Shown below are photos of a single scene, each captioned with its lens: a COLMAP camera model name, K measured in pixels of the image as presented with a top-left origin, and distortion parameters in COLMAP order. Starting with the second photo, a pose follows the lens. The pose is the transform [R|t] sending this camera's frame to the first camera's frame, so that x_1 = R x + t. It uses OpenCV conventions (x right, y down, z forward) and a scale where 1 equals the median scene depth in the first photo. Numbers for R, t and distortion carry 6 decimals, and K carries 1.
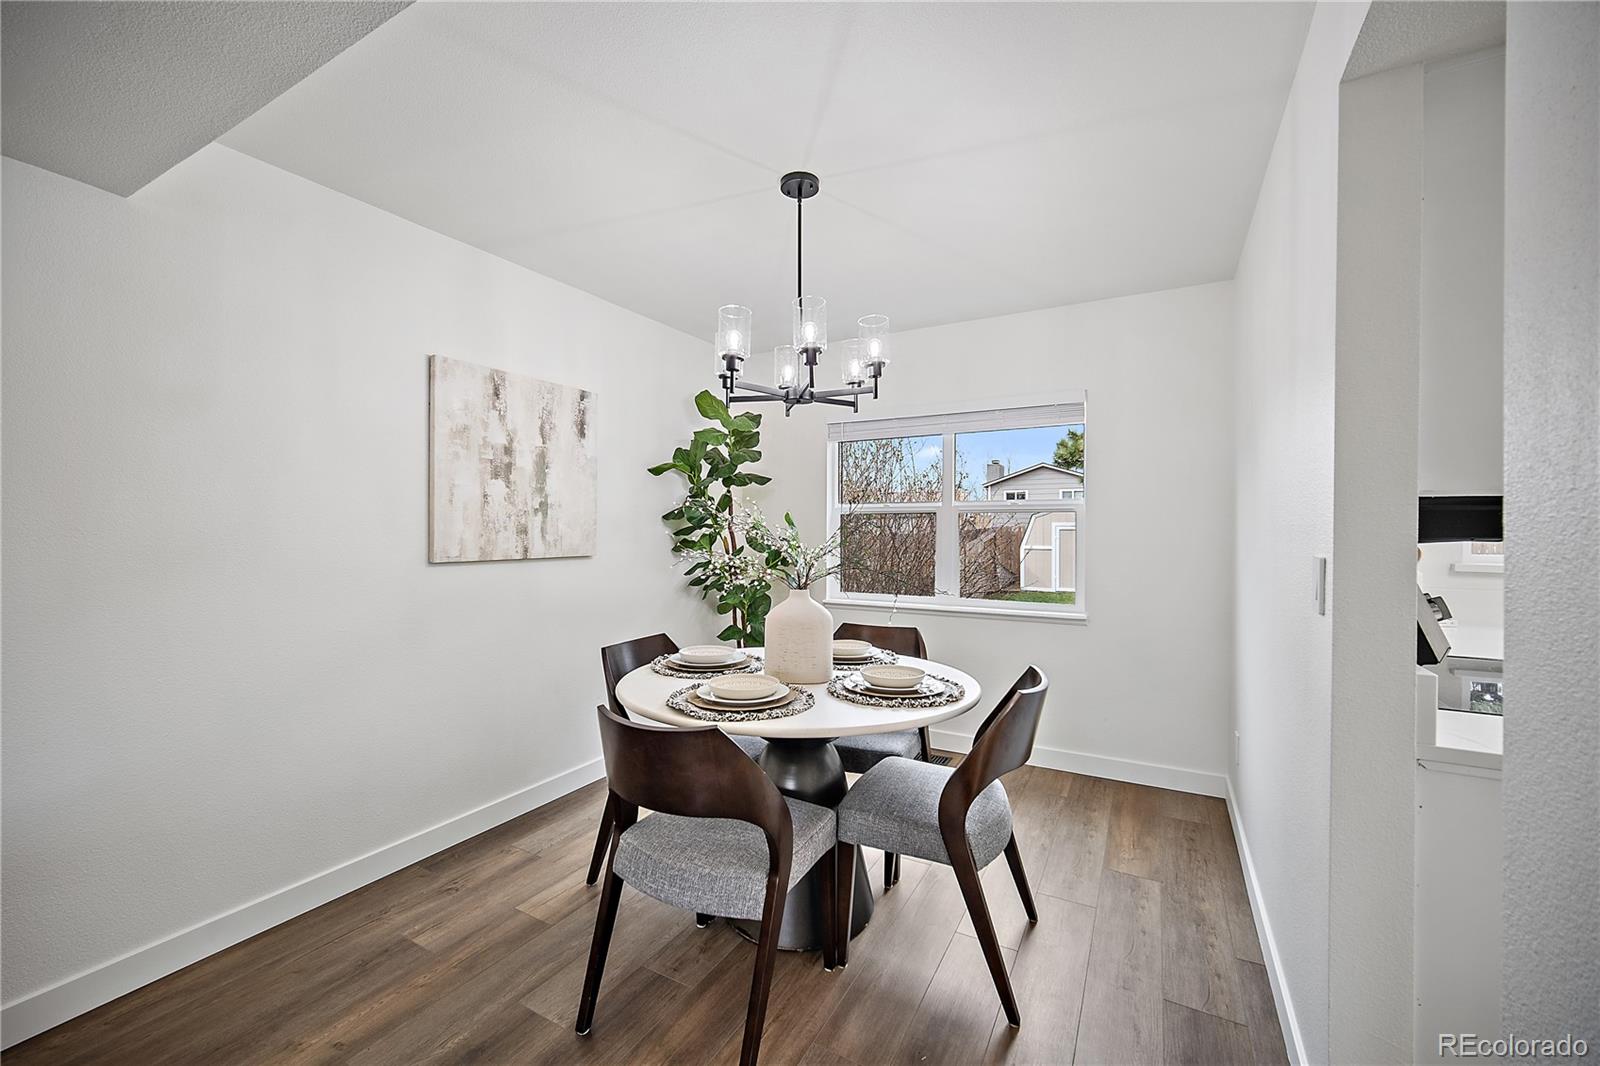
lens RADIAL K [[629.2, 0, 804.0], [0, 629.2, 528.3], [0, 0, 1]] dist [-0.001842, -0.000960]
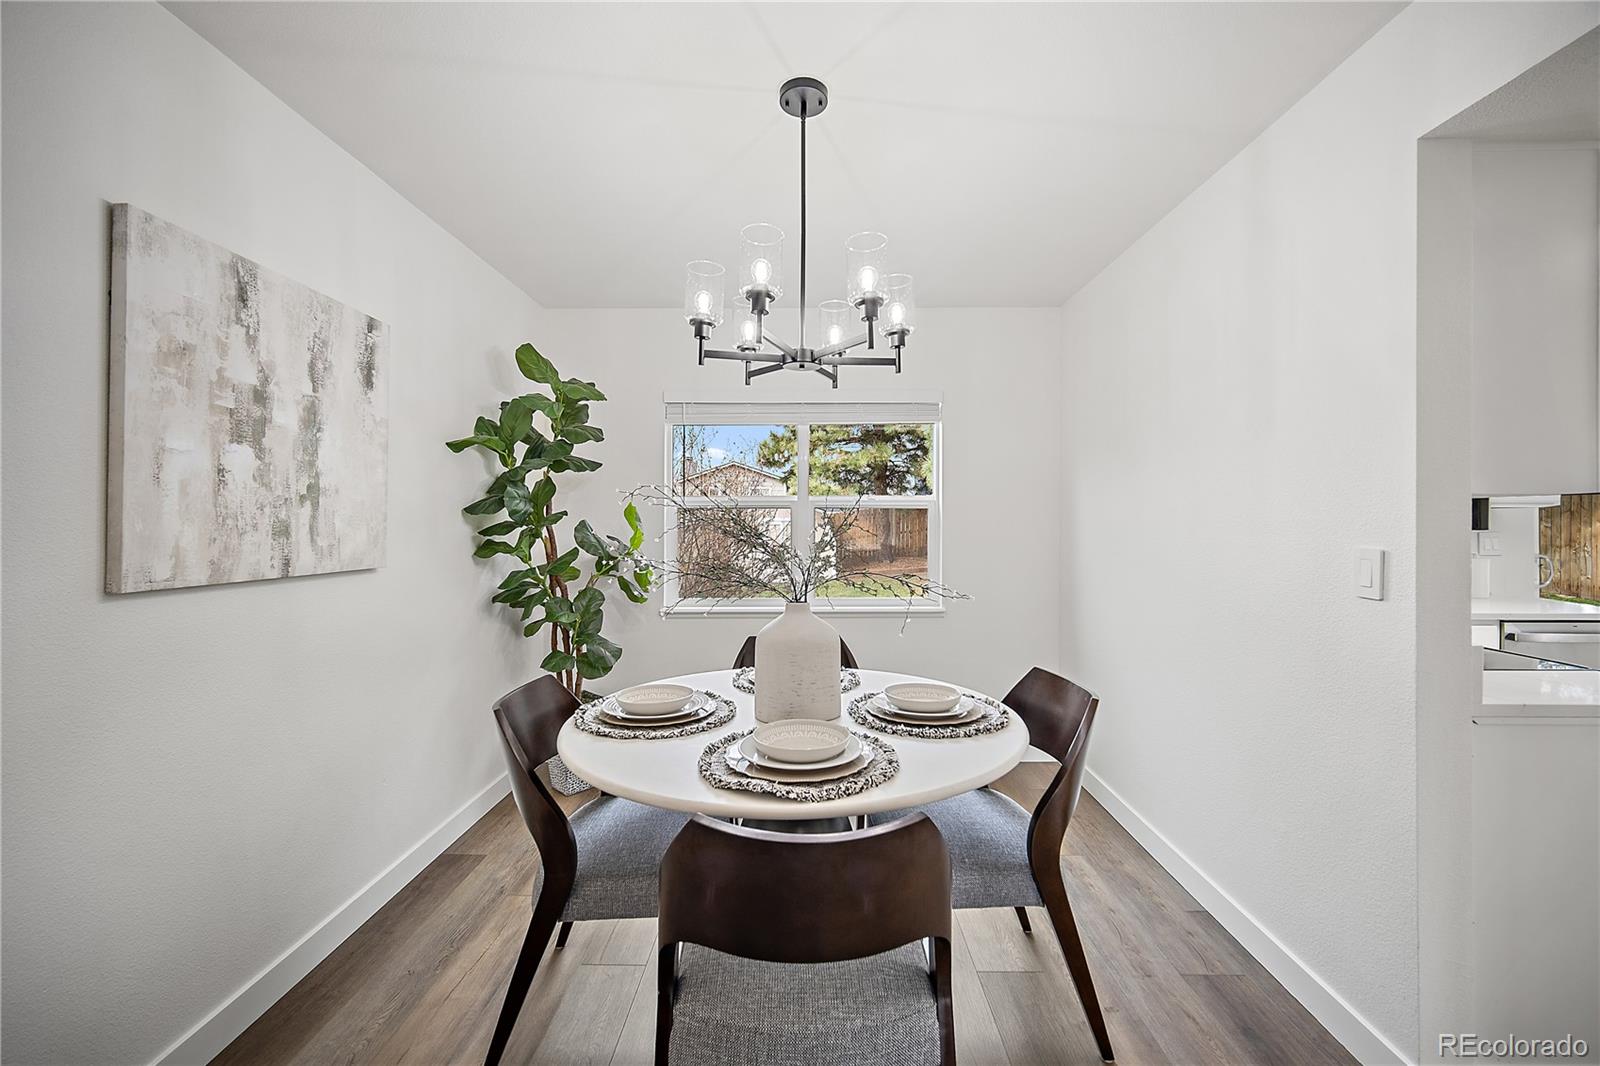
lens RADIAL K [[629.2, 0, 797.0], [0, 629.2, 516.1], [0, 0, 1]] dist [-0.001842, -0.000960]
pose [[0.879361, 0.002326, 0.476150, -0.306171], [0.003475, 0.999930, -0.011303, -0.002041], [-0.476143, 0.011594, 0.879291, 0.237086]]
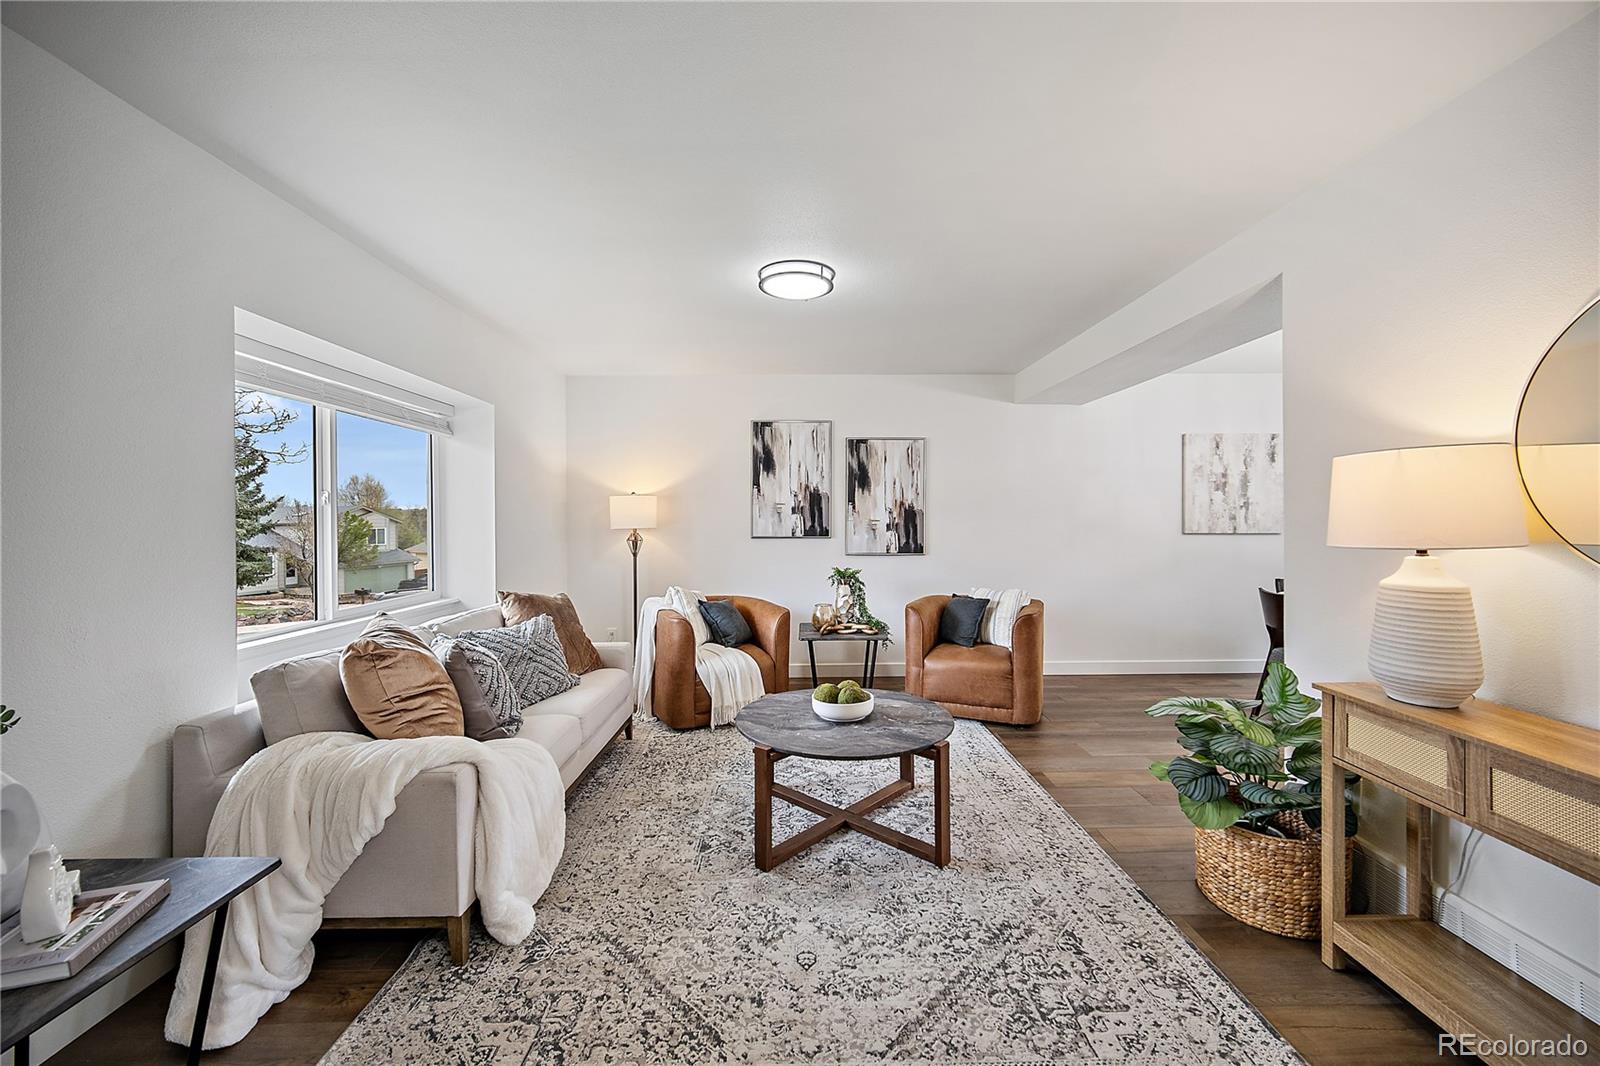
lens RADIAL K [[629.2, 0, 804.8], [0, 629.2, 520.5], [0, 0, 1]] dist [-0.001842, -0.000960]
pose [[0.502825, 0.002348, -0.864385, 0.522824], [0.003564, 0.999982, 0.004790, -0.002478], [0.864381, -0.005490, 0.502808, -1.028064]]
